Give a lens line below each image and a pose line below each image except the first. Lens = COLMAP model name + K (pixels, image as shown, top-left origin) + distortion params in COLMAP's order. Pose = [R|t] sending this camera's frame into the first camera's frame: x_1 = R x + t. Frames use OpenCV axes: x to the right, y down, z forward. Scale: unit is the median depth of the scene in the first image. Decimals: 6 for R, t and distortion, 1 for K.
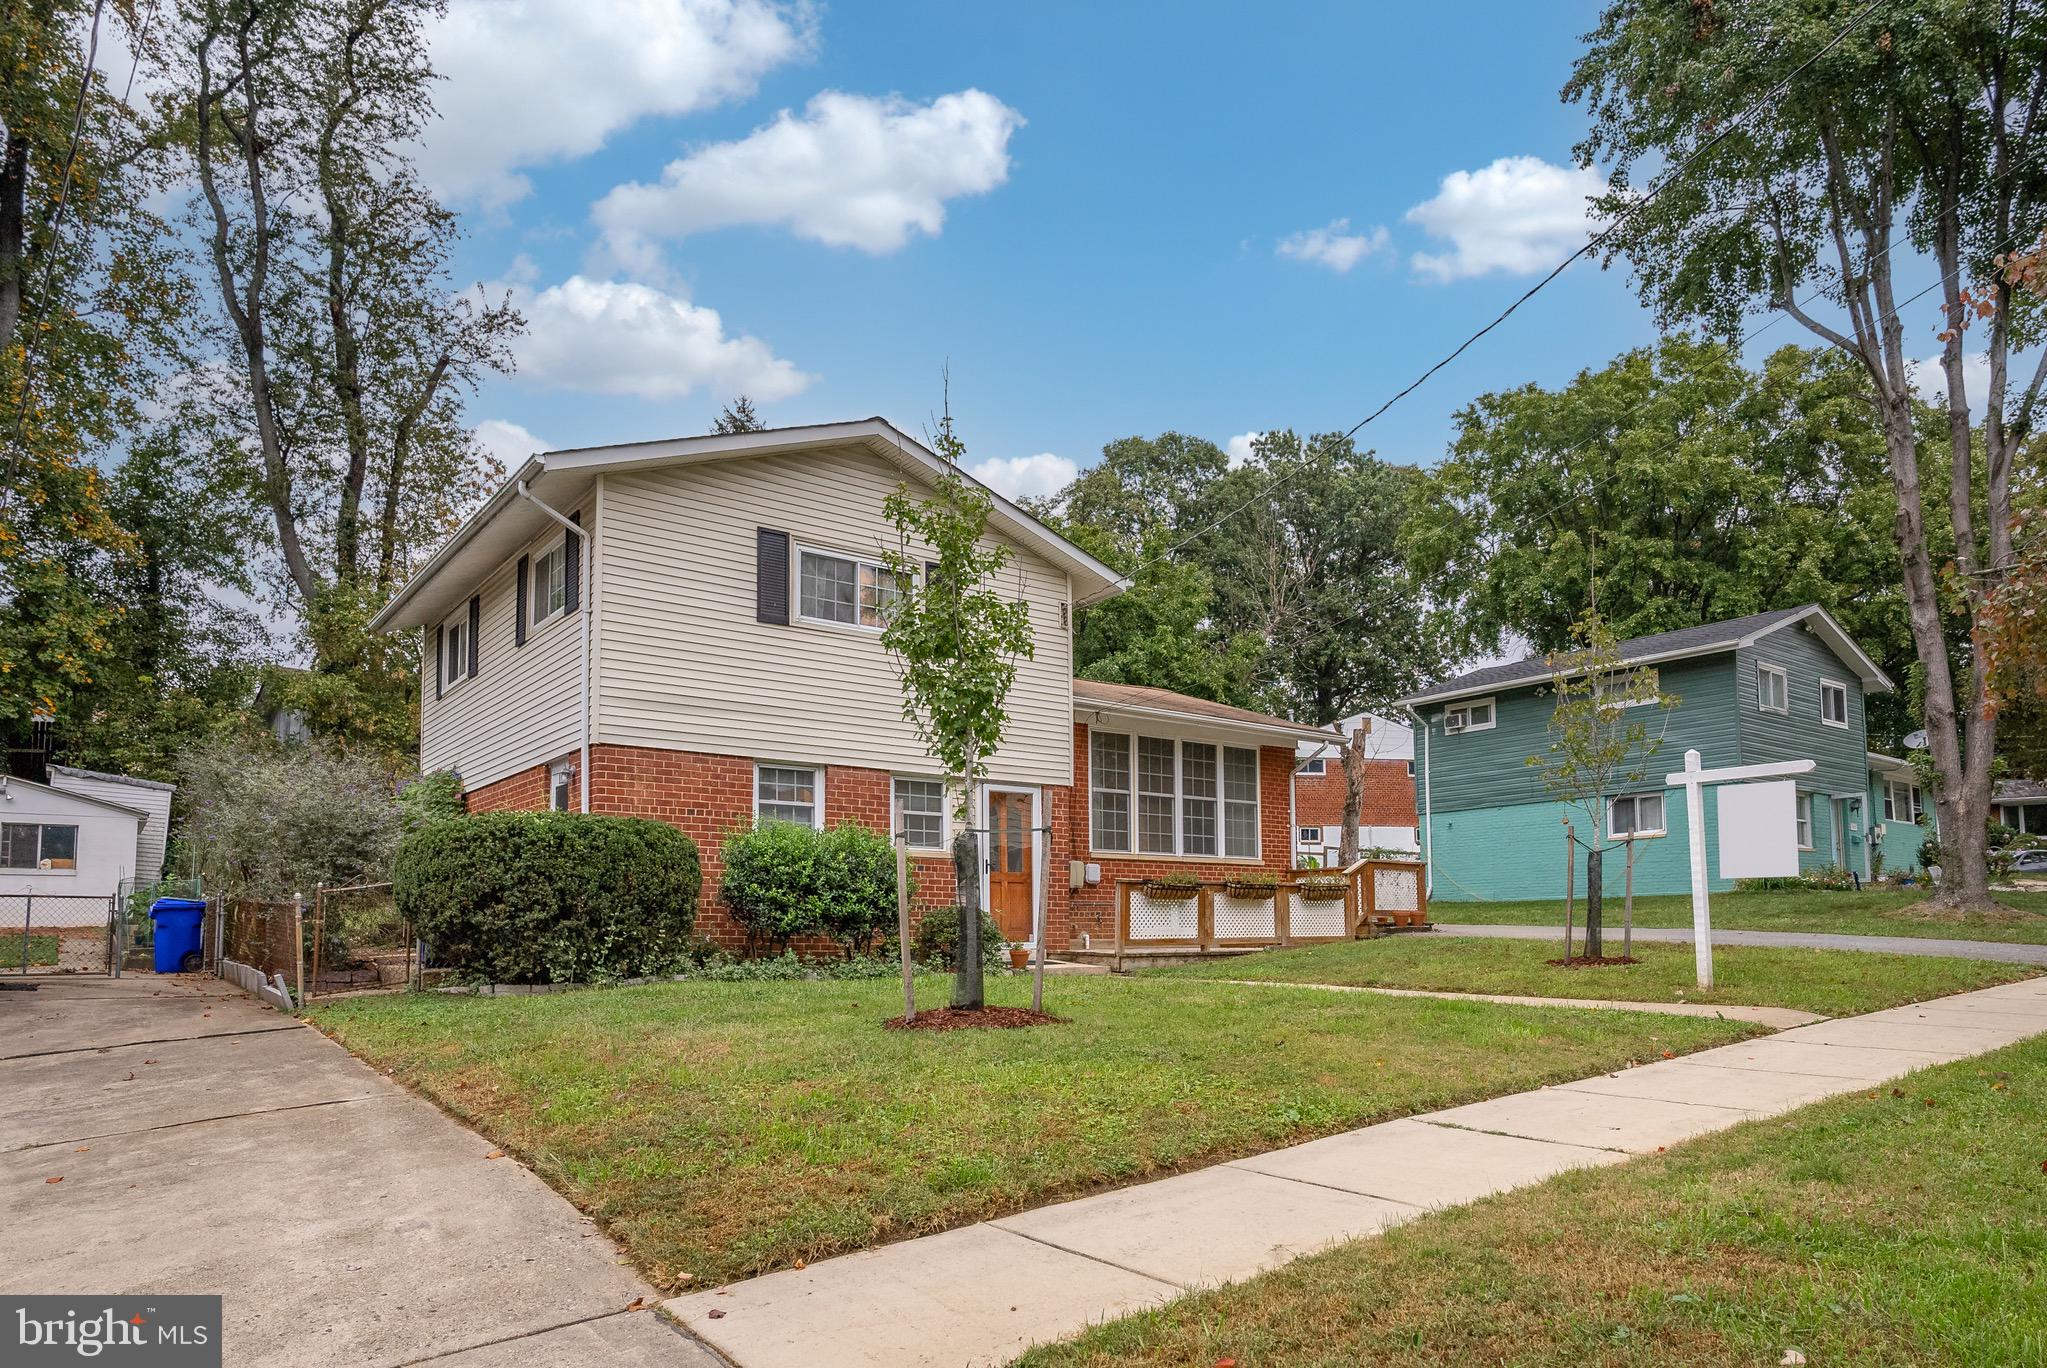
lens RADIAL K [[1348.9, 0, 1019.8], [0, 1348.9, 878.3], [0, 0, 1]] dist [-0.016205, -0.000730]
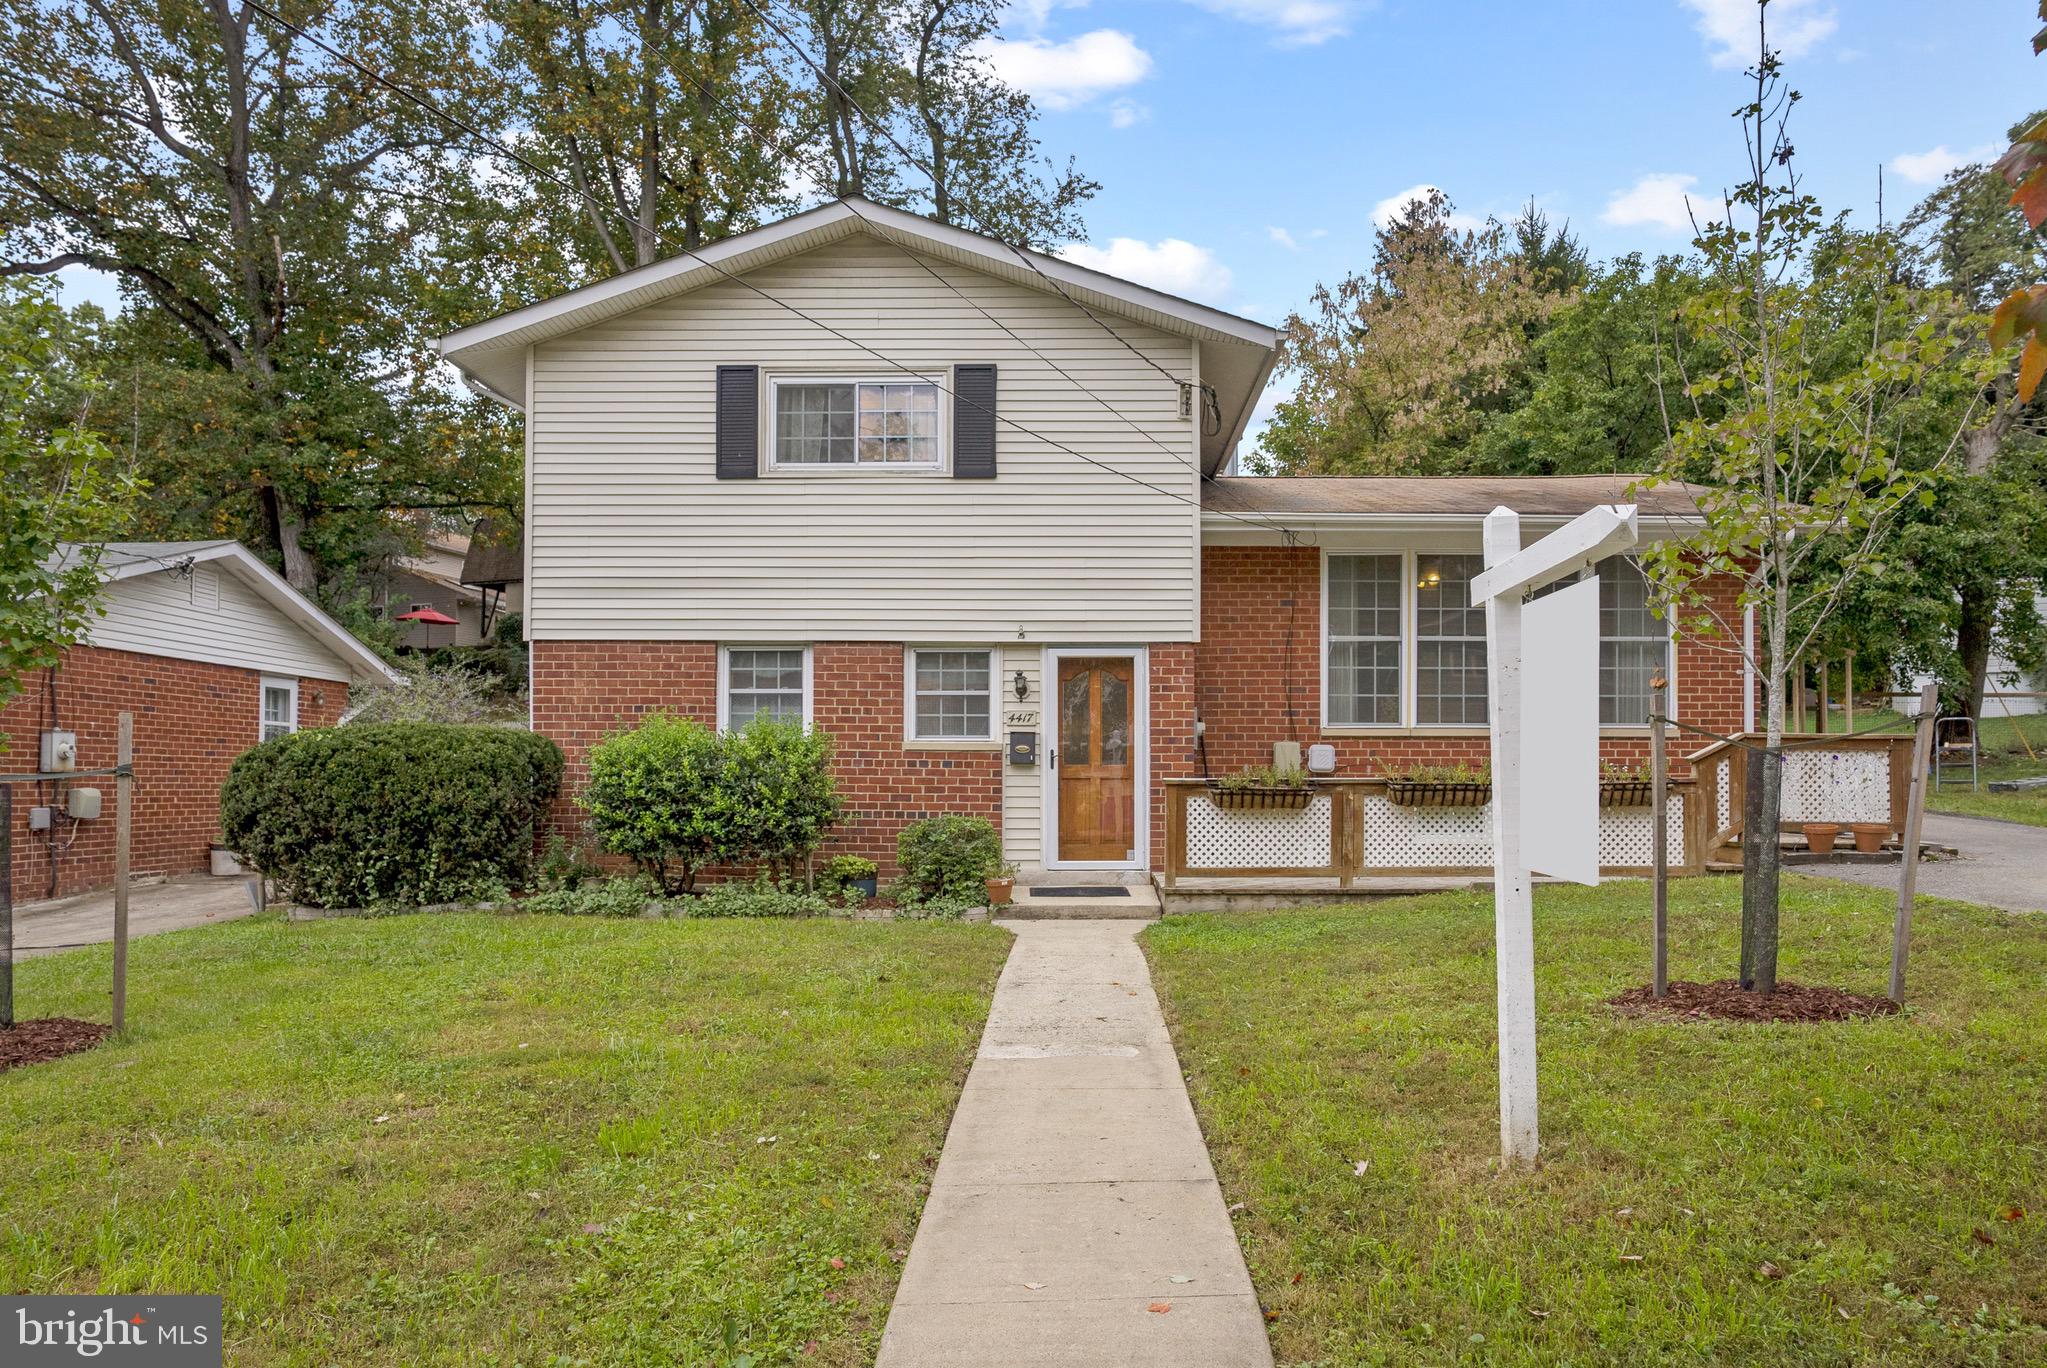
lens RADIAL K [[1311.3, 0, 1033.8], [0, 1311.3, 772.2], [0, 0, 1]] dist [-0.016837, -0.000137]
pose [[0.771576, 0.001608, -0.636136, 0.467786], [0.023214, 0.999260, 0.030683, -0.026357], [0.635714, -0.038441, 0.770967, 0.470931]]
